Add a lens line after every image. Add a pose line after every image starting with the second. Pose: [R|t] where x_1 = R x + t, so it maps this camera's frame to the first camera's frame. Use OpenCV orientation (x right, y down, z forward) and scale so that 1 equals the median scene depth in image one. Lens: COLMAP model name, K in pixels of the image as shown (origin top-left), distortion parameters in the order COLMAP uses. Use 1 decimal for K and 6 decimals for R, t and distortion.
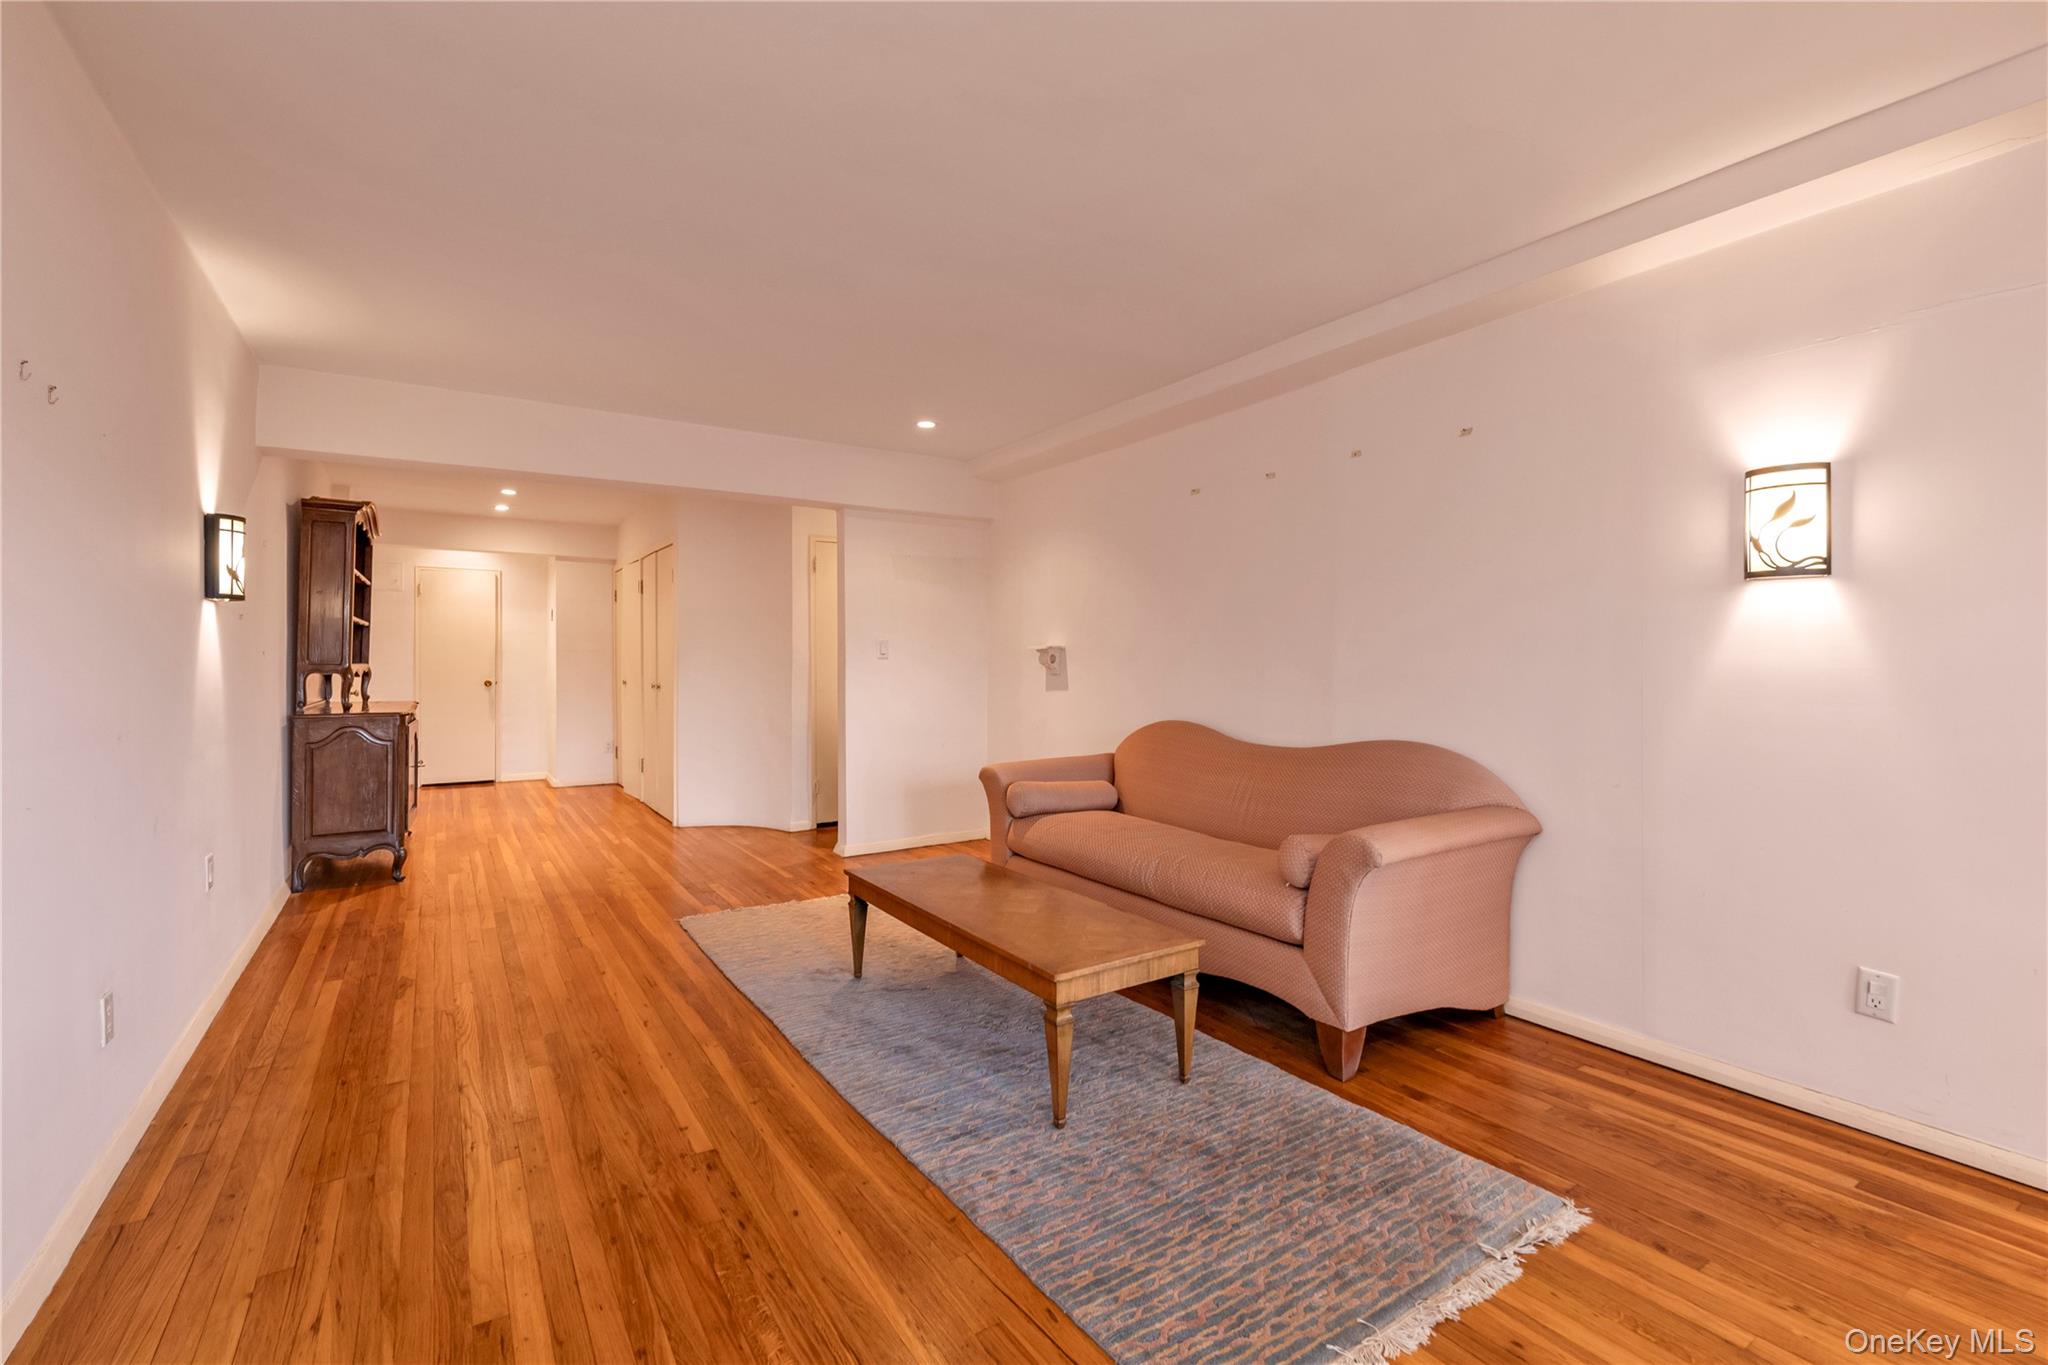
lens RADIAL K [[898.8, 0, 1036.0], [0, 898.8, 670.0], [0, 0, 1]] dist [-0.001334, -0.000691]
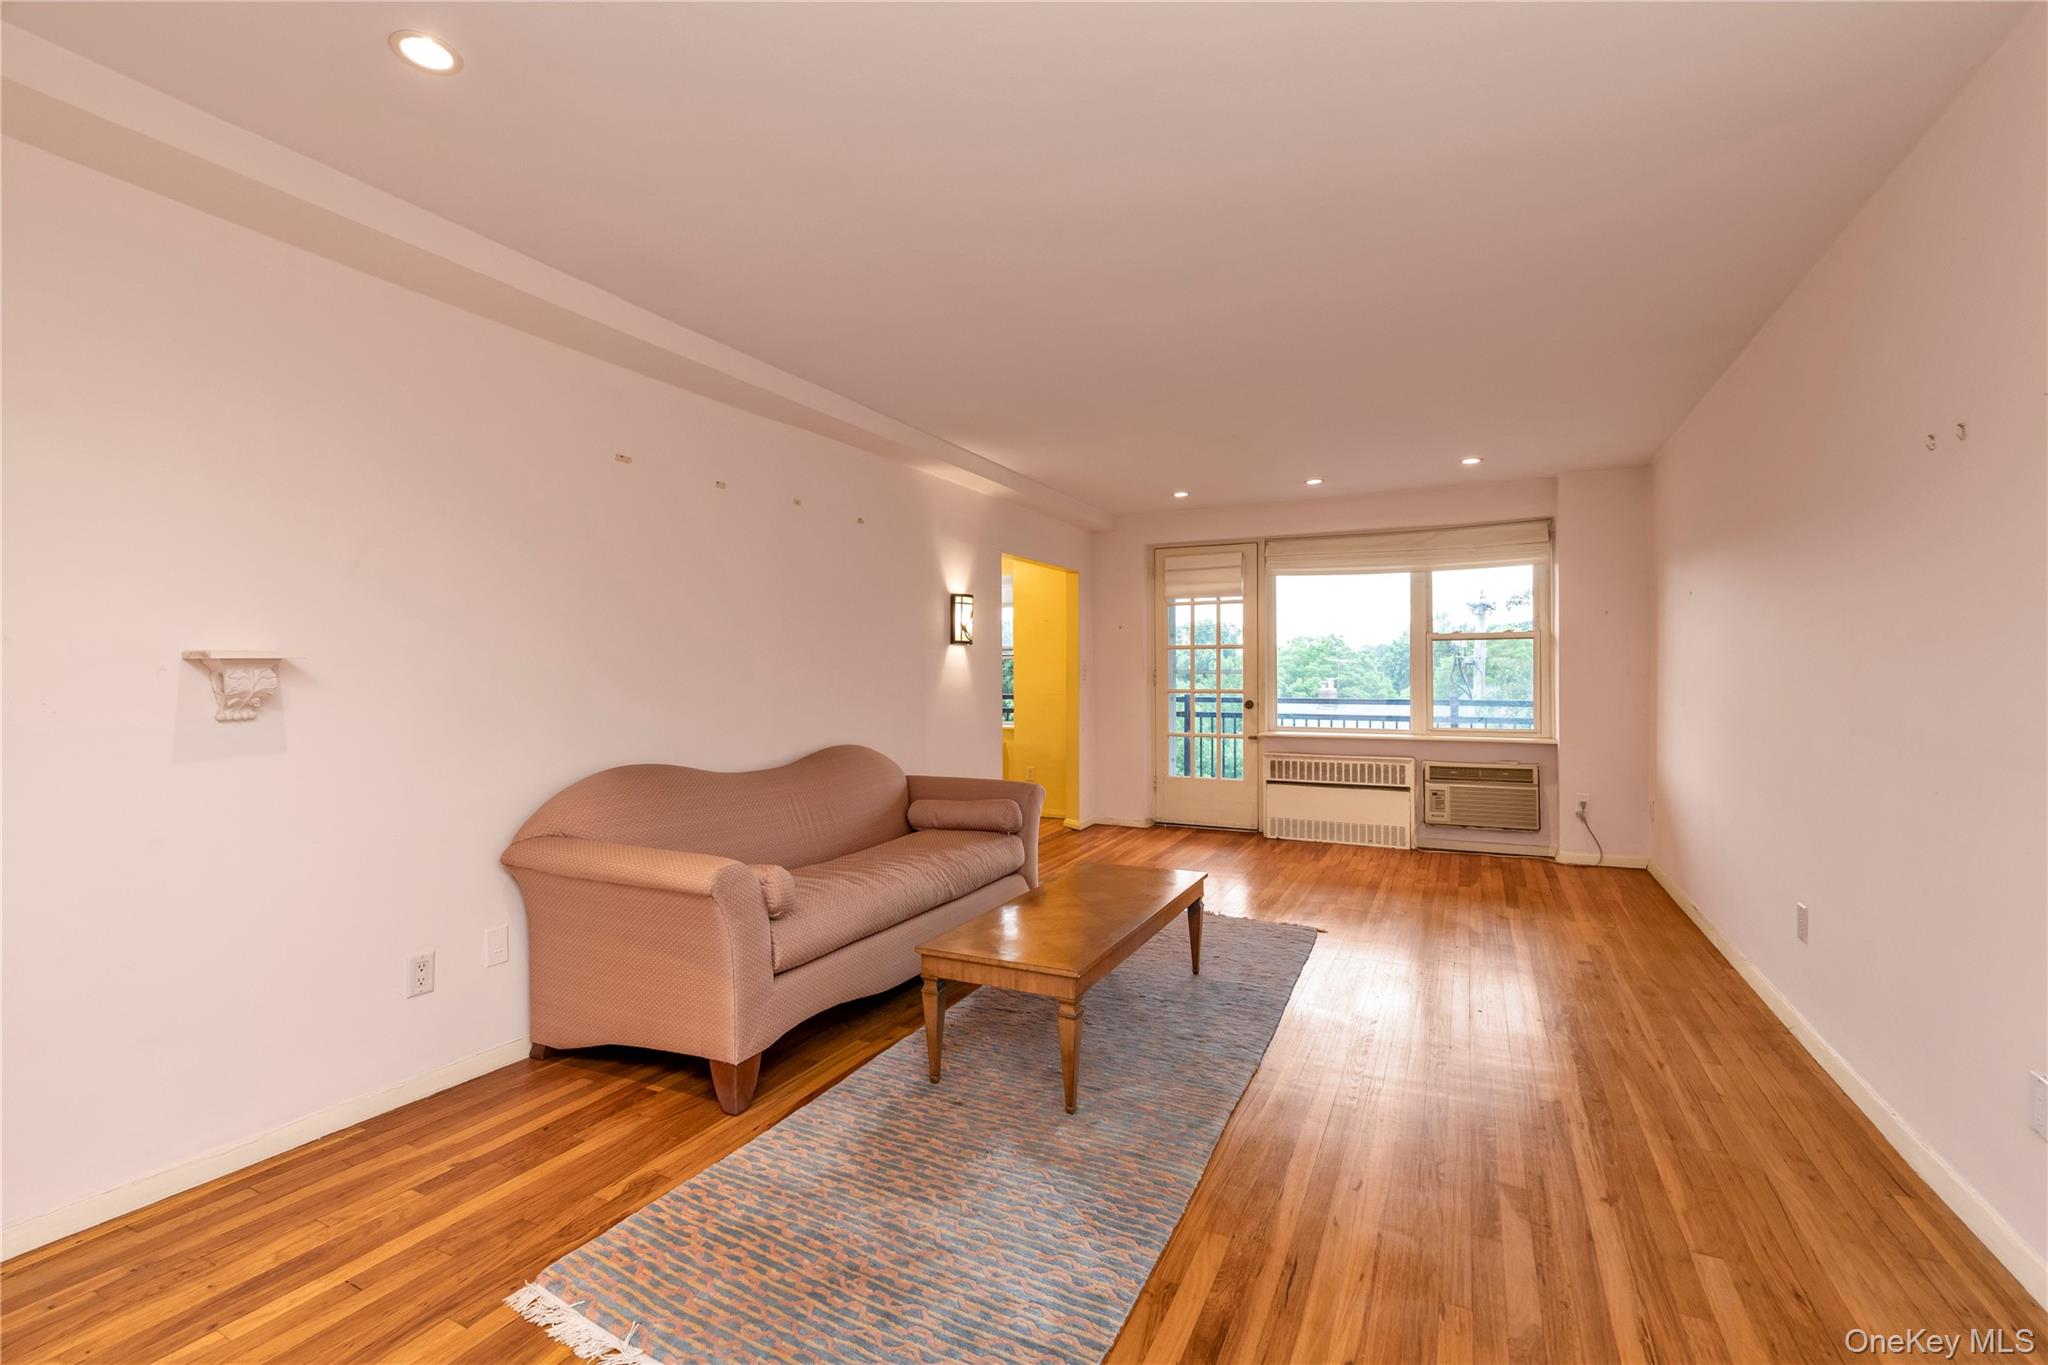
lens RADIAL K [[889.7, 0, 1024.0], [0, 889.7, 682.5], [0, 0, 1]] dist [-0.000282, 0.000155]
pose [[-0.493255, 0.000056, 0.869885, -0.925696], [0.017014, 0.999809, 0.009584, -0.016827], [-0.869718, 0.019527, -0.493162, 1.587266]]
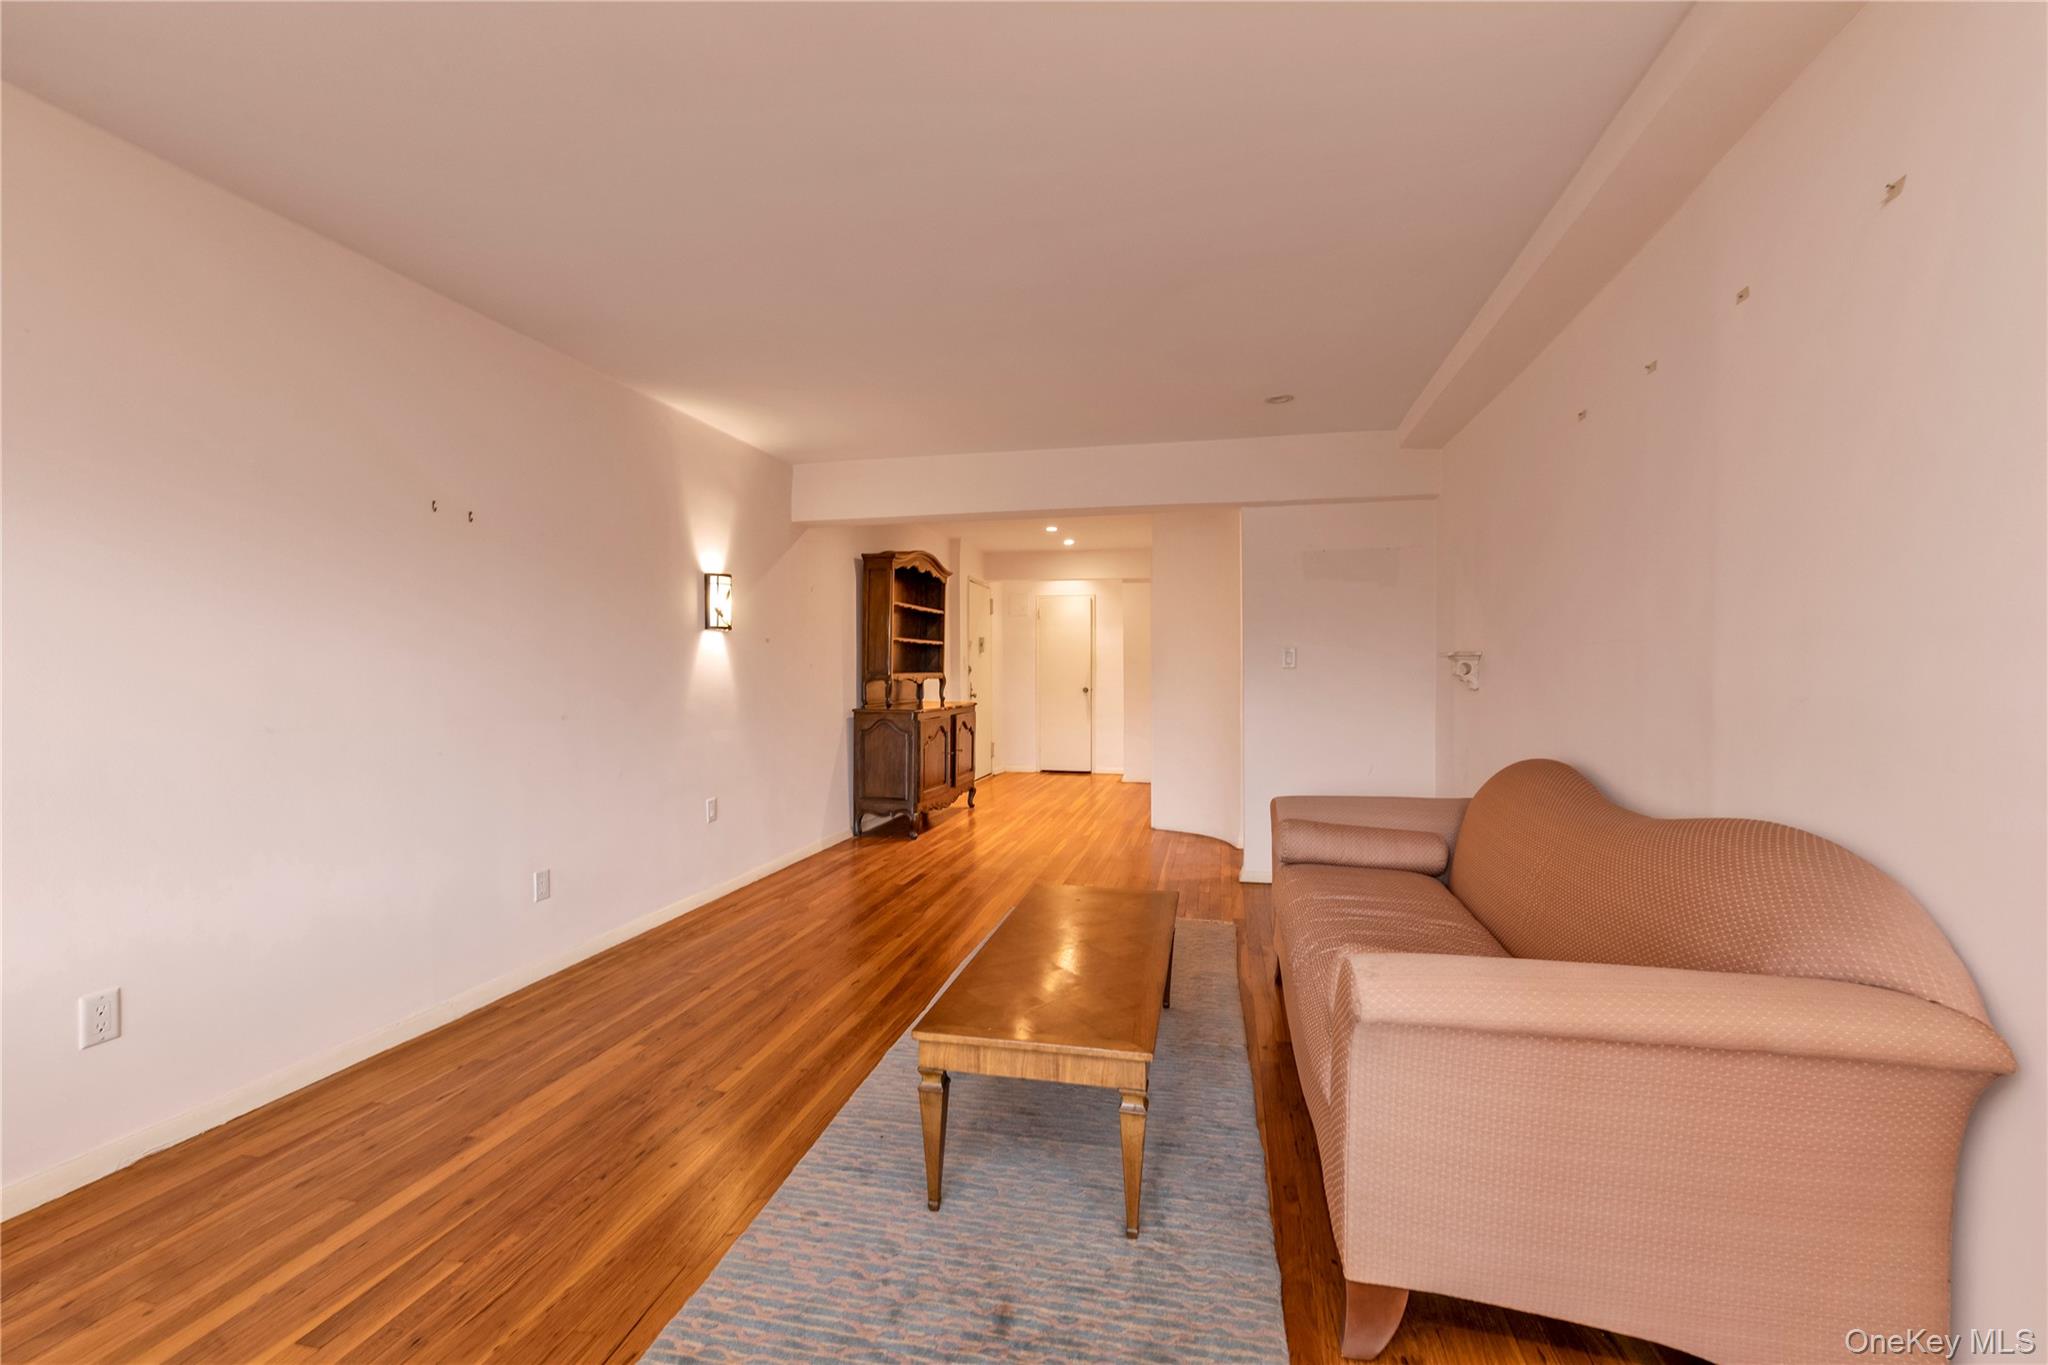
lens RADIAL K [[889.7, 0, 1024.0], [0, 889.7, 682.5], [0, 0, 1]] dist [-0.000282, 0.000155]
pose [[0.683701, 0.010347, -0.729689, 0.558358], [-0.008546, 0.999944, 0.006171, -0.004228], [0.729712, 0.002017, 0.683751, 0.375602]]
